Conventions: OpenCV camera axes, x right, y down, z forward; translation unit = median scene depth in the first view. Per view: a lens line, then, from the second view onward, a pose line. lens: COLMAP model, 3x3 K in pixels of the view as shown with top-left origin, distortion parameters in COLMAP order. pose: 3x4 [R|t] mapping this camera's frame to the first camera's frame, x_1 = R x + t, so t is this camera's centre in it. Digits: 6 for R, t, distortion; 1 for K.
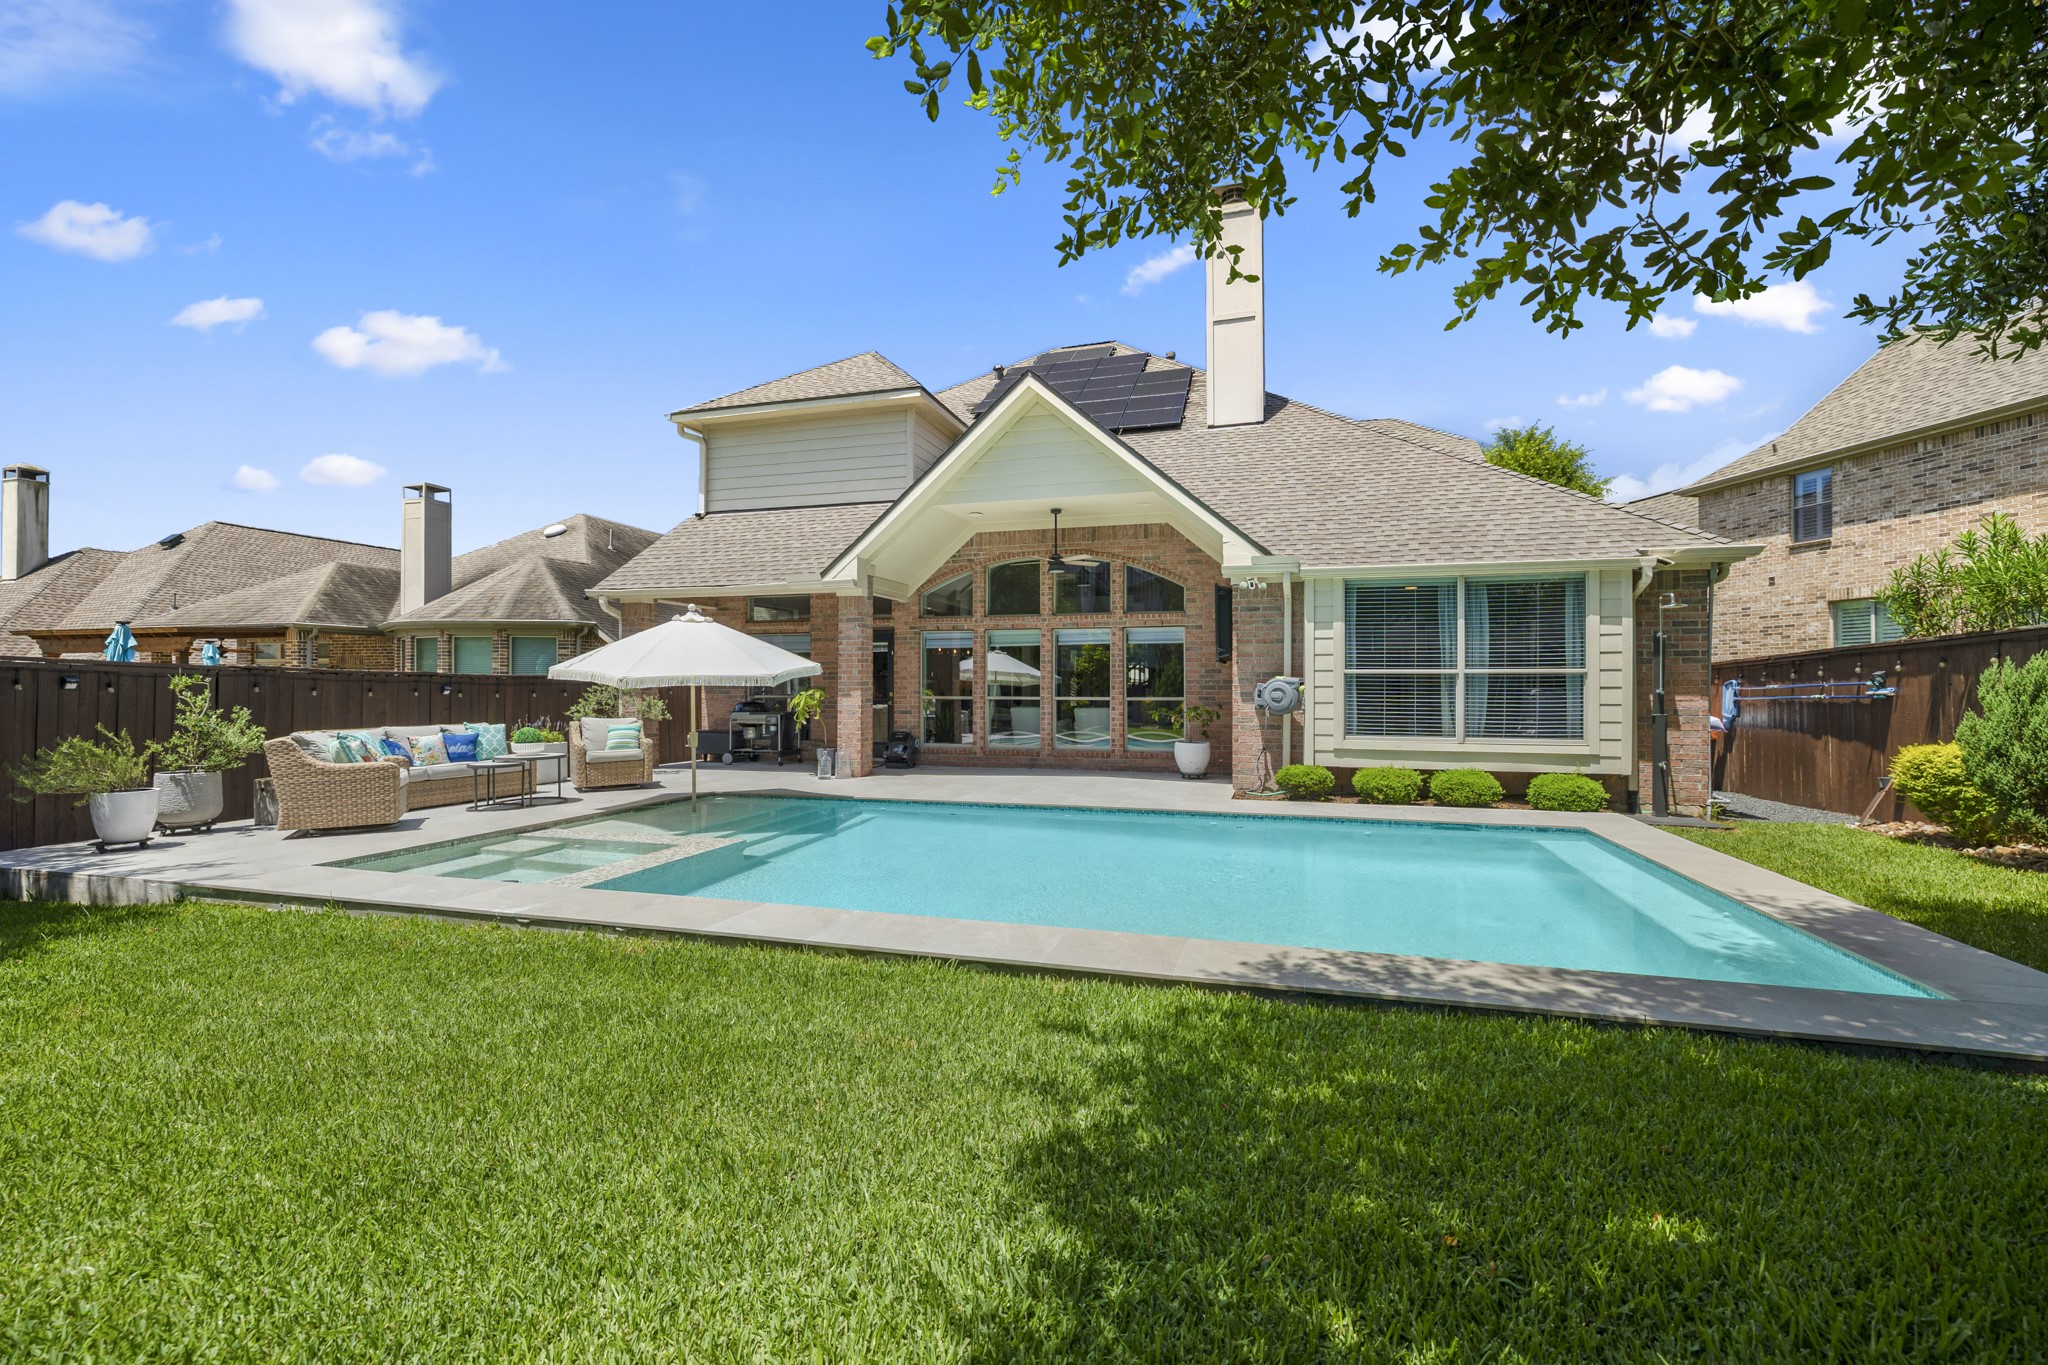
lens RADIAL K [[876.3, 0, 1033.5], [0, 876.3, 679.7], [0, 0, 1]] dist [0.004829, -0.000741]
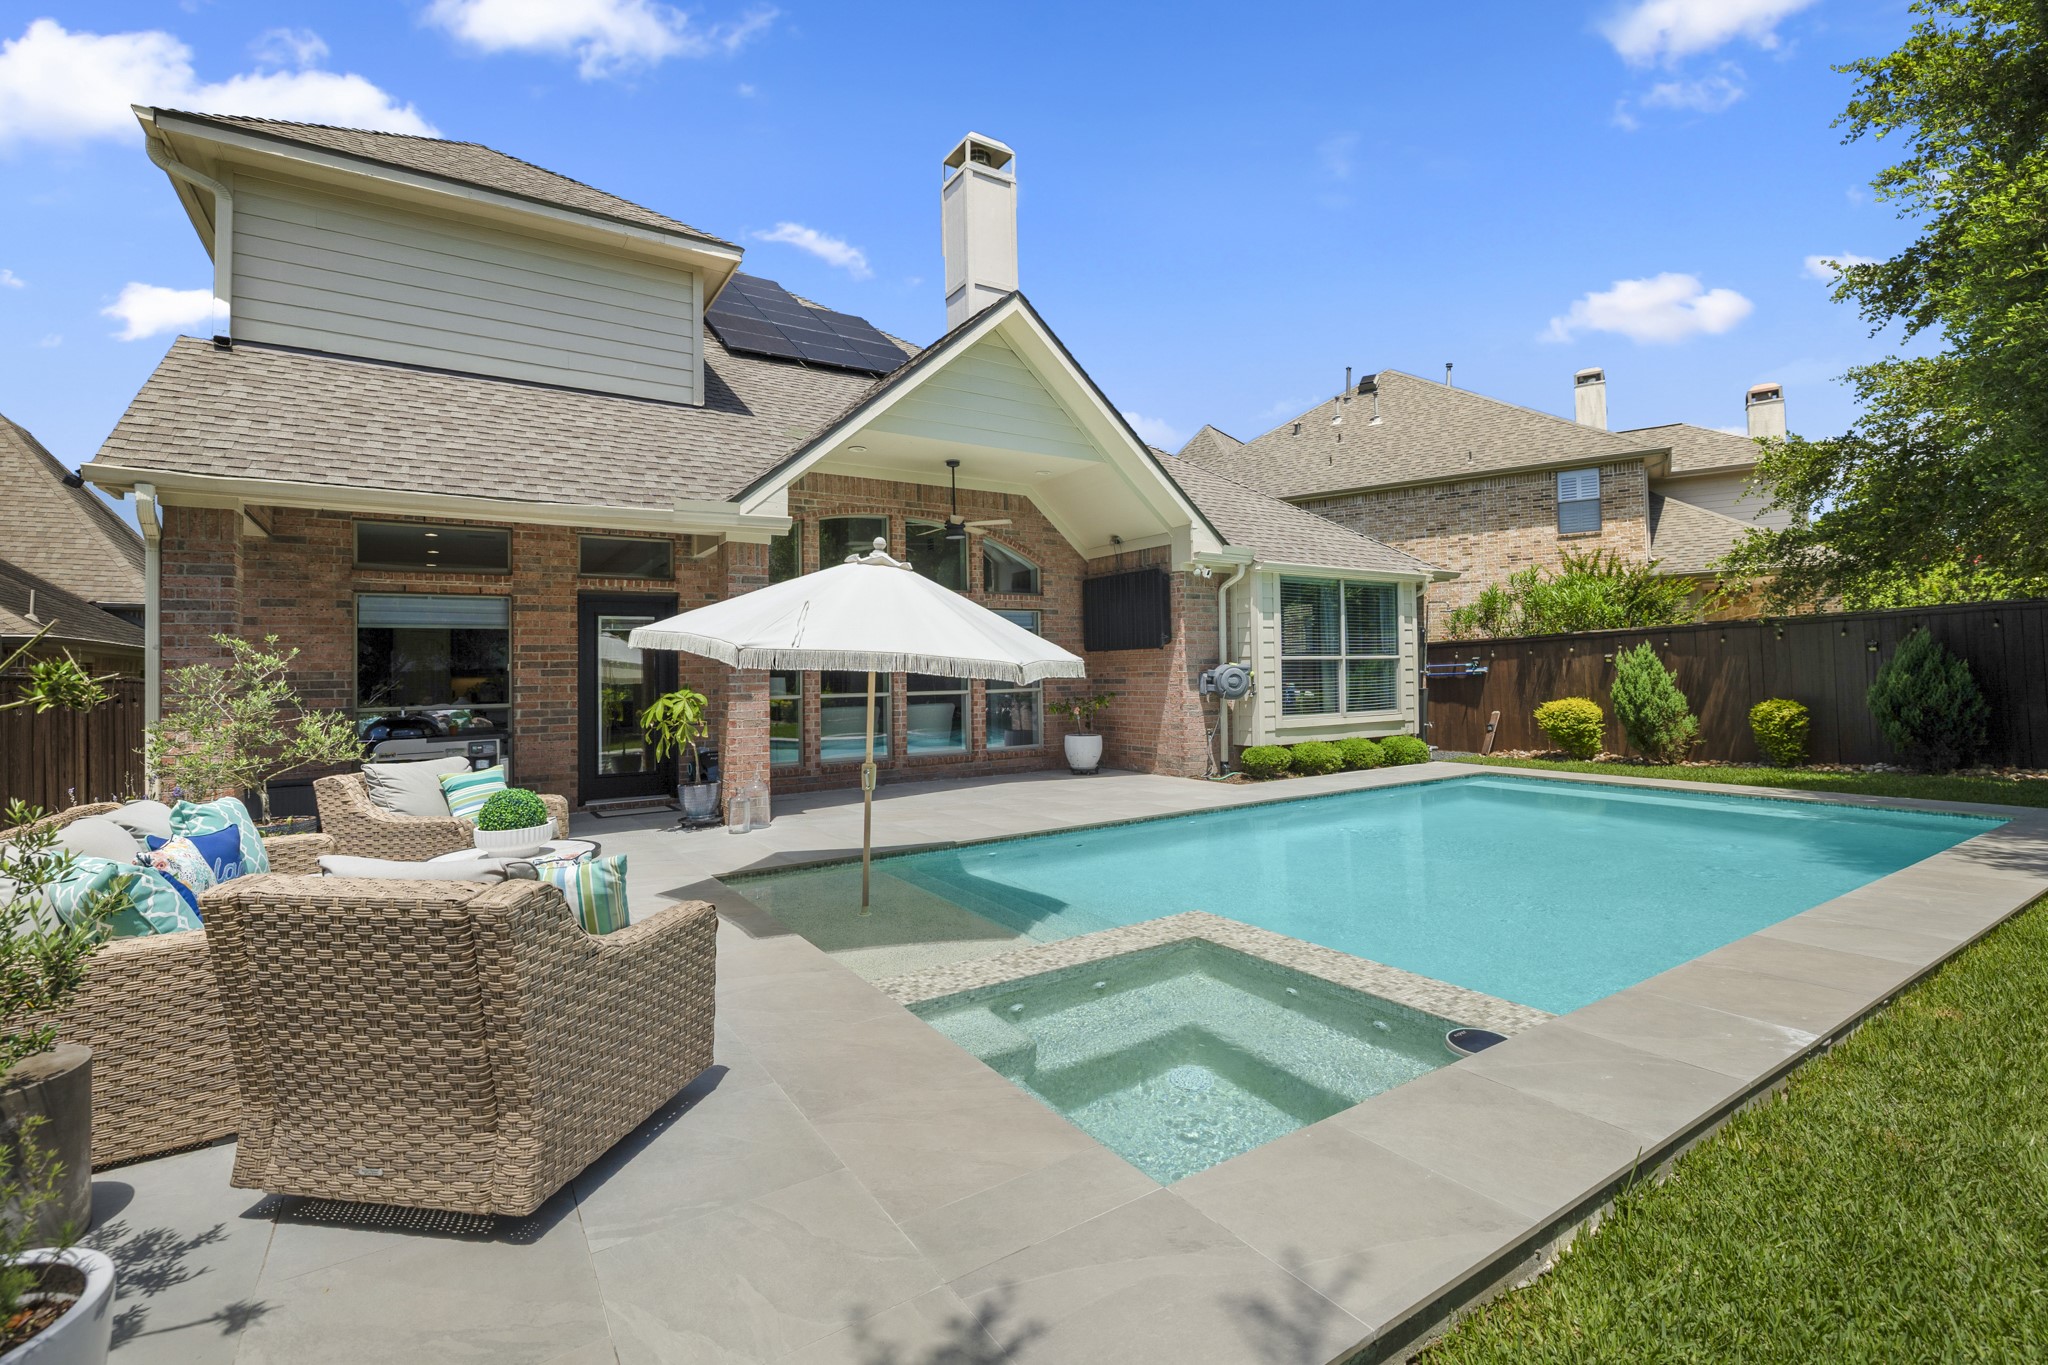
lens RADIAL K [[876.3, 0, 1030.5], [0, 876.3, 677.3], [0, 0, 1]] dist [0.004829, -0.000741]
pose [[0.654962, -0.016501, 0.755482, -0.683364], [0.014074, 0.999855, 0.009638, -0.000376], [-0.755531, 0.004320, 0.655099, 0.515213]]
